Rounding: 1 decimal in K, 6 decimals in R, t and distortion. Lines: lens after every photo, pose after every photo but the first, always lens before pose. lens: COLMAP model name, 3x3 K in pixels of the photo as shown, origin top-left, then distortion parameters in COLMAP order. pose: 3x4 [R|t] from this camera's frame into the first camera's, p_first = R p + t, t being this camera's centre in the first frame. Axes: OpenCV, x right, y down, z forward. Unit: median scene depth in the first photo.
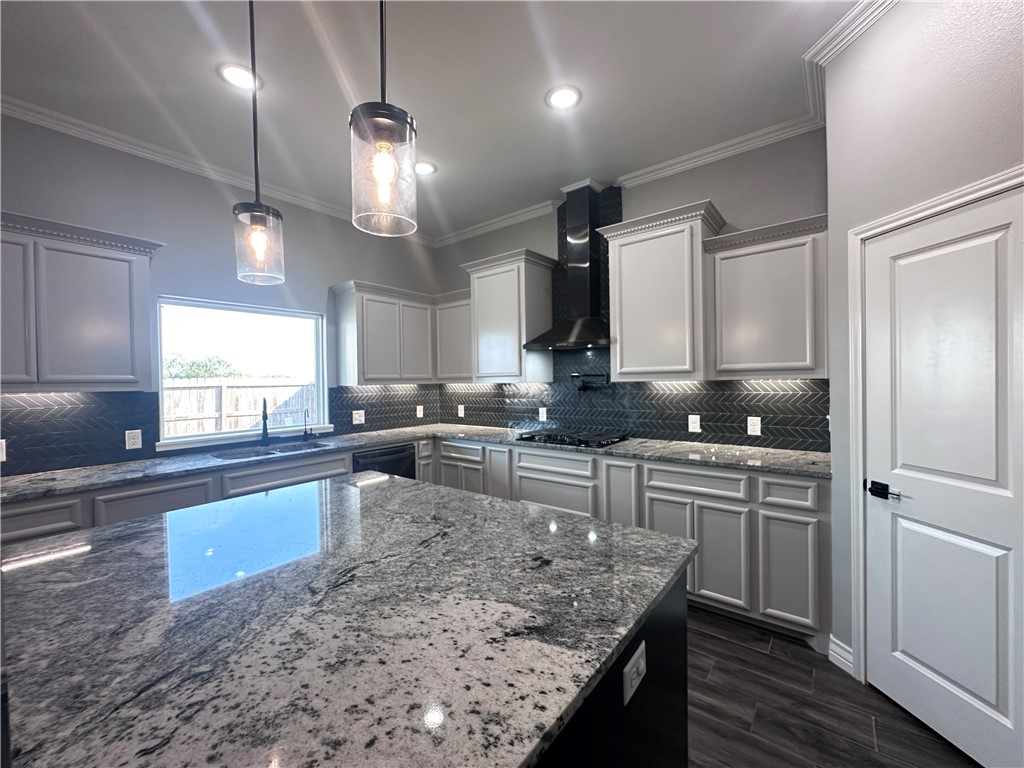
lens RADIAL K [[409.6, 0, 512.2], [0, 409.6, 384.7], [0, 0, 1]] dist [-0.005273, 0.001104]
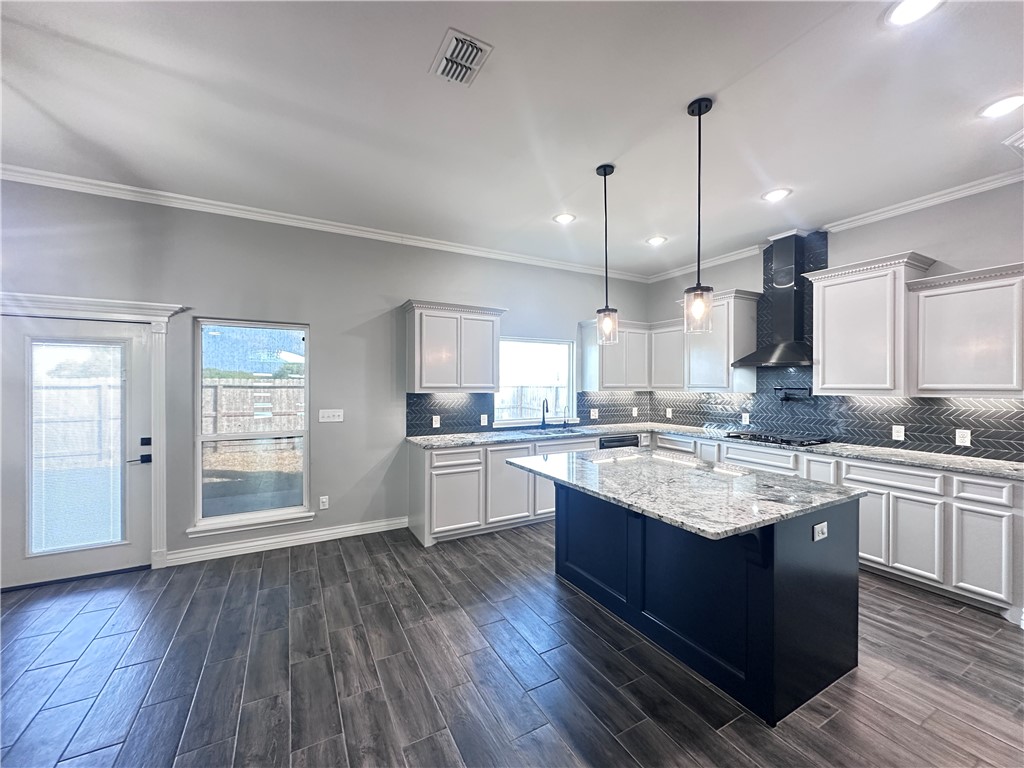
lens RADIAL K [[408.2, 0, 513.7], [0, 408.2, 384.3], [0, 0, 1]] dist [-0.001972, 0.000694]
pose [[0.919834, 0.019850, -0.391806, -0.110768], [-0.021921, 0.999759, -0.000814, -0.018053], [0.391695, 0.009338, 0.920048, -0.498246]]
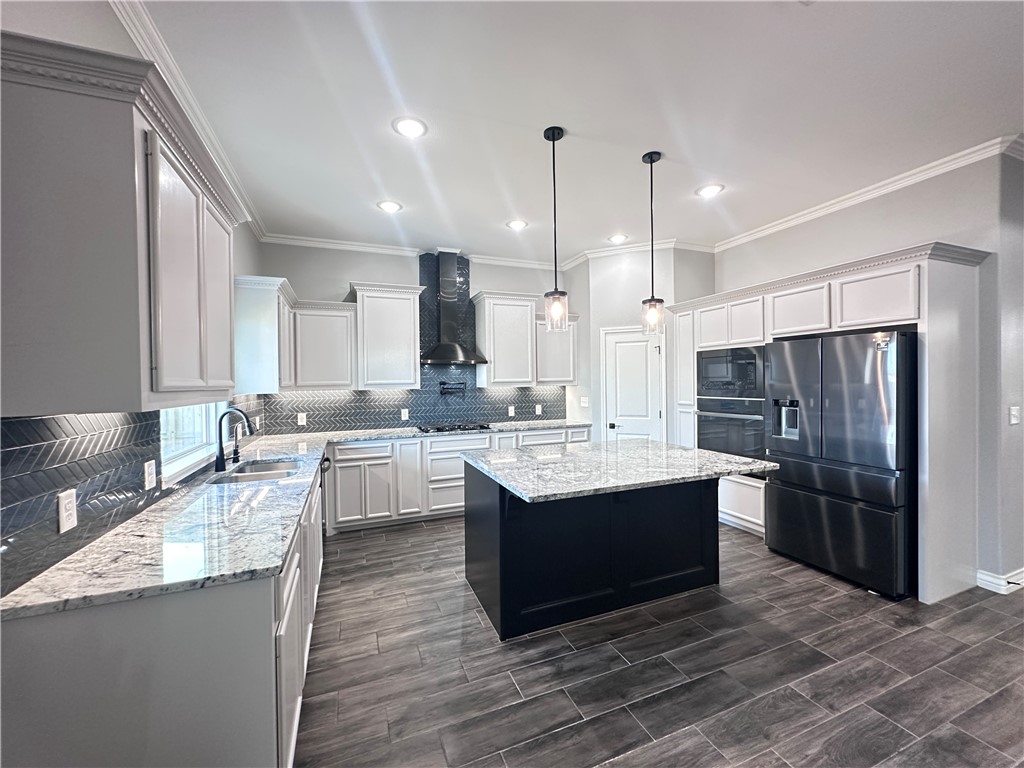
lens RADIAL K [[408.2, 0, 513.7], [0, 408.2, 384.3], [0, 0, 1]] dist [-0.001972, 0.000694]
pose [[0.499991, 0.002447, 0.866027, -1.062239], [0.014479, 0.999833, -0.011184, -0.000138], [-0.865909, 0.018131, 0.499872, 0.117642]]
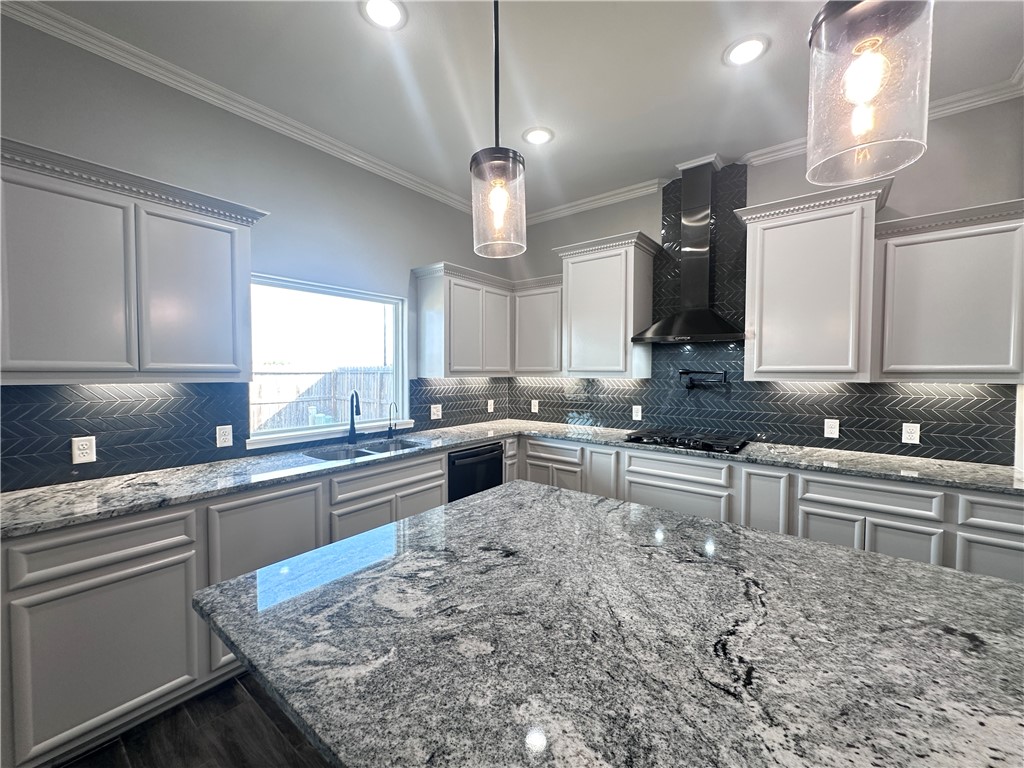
lens RADIAL K [[409.6, 0, 512.2], [0, 409.6, 384.7], [0, 0, 1]] dist [-0.005273, 0.001104]
pose [[0.999783, 0.019871, 0.006319, -0.273214], [-0.020016, 0.999516, 0.023810, -0.009445], [-0.005843, -0.023932, 0.999697, 0.098592]]
